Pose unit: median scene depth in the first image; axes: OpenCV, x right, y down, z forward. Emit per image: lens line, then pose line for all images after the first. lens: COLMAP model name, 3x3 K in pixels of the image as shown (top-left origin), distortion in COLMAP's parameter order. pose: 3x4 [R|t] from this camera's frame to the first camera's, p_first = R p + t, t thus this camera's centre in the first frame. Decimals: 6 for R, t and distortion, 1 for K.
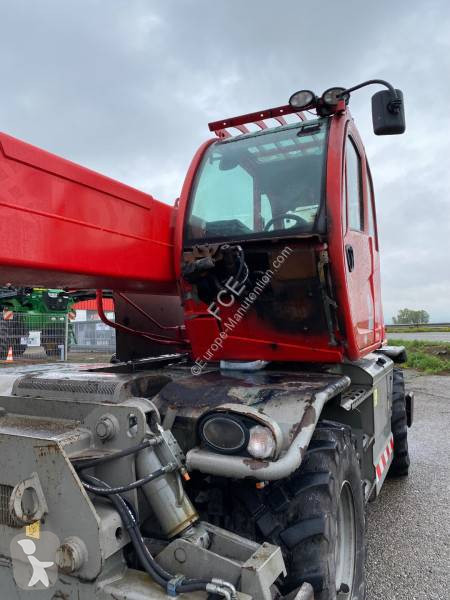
lens RADIAL K [[453.5, 0, 224.3], [0, 453.5, 307.9], [0, 0, 1]] dist [0.011548, -0.008687]
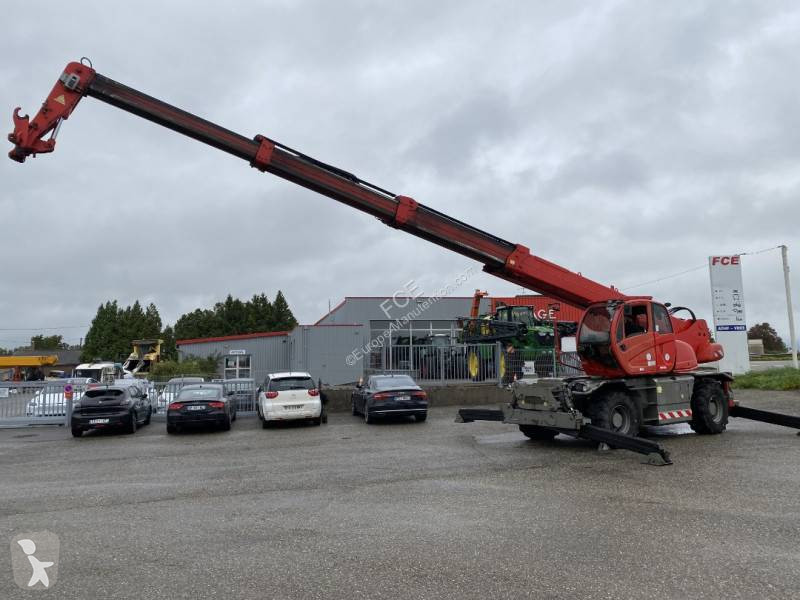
lens RADIAL K [[586.5, 0, 400.0], [0, 586.5, 300.0], [0, 0, 1]] dist [0.039623, -0.003279]
pose [[0.827436, -0.067227, -0.557521, 1.517270], [0.042416, 0.997454, -0.057325, -0.305404], [0.559955, 0.023785, 0.828181, -4.112385]]
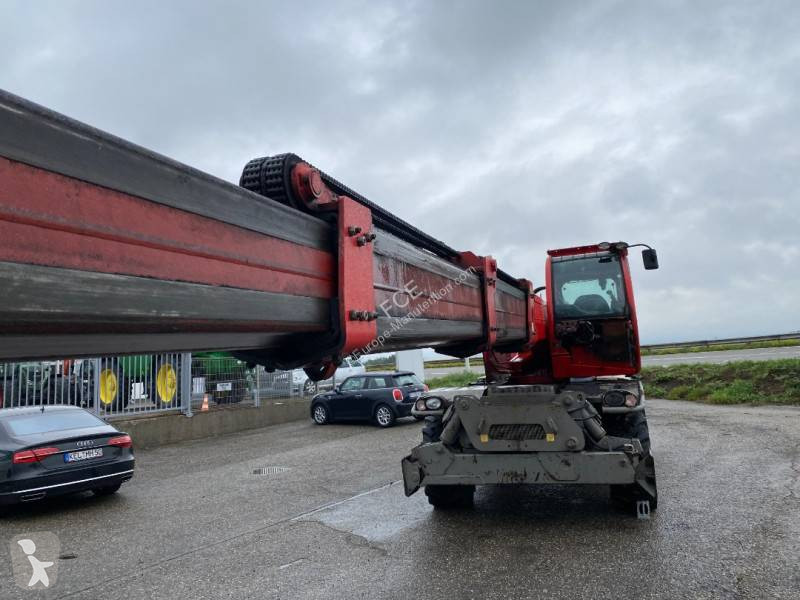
lens RADIAL K [[602.0, 0, 401.9], [0, 602.0, 281.2], [0, 0, 1]] dist [0.041187, -0.004355]
pose [[0.994764, -0.034512, 0.096192, -1.114796], [0.043011, 0.995215, -0.087737, -0.114148], [-0.092704, 0.091415, 0.991488, -1.781586]]
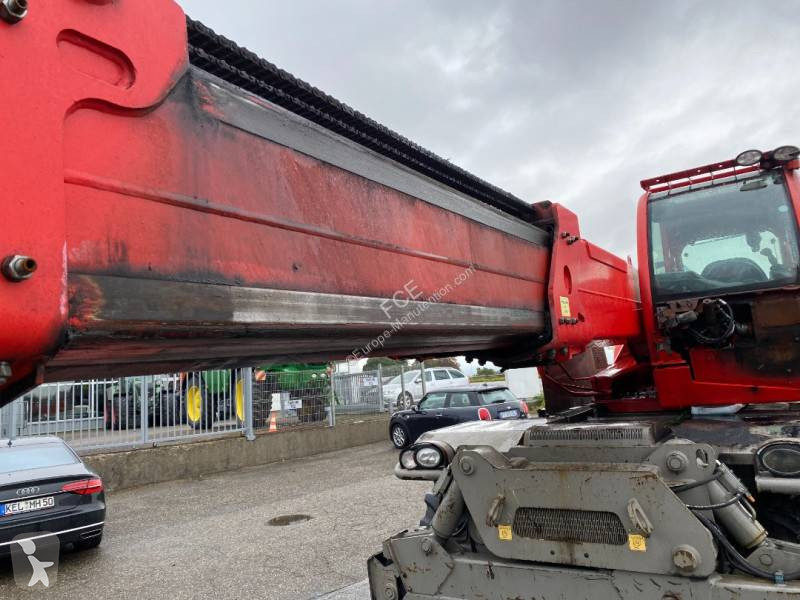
lens RADIAL K [[611.9, 0, 393.4], [0, 611.9, 296.3], [0, 0, 1]] dist [0.023870, -0.014595]
pose [[0.988415, -0.085146, -0.125642, -0.566594], [0.074309, 0.993295, -0.088560, -0.070886], [0.132340, 0.078198, 0.988115, -0.592118]]
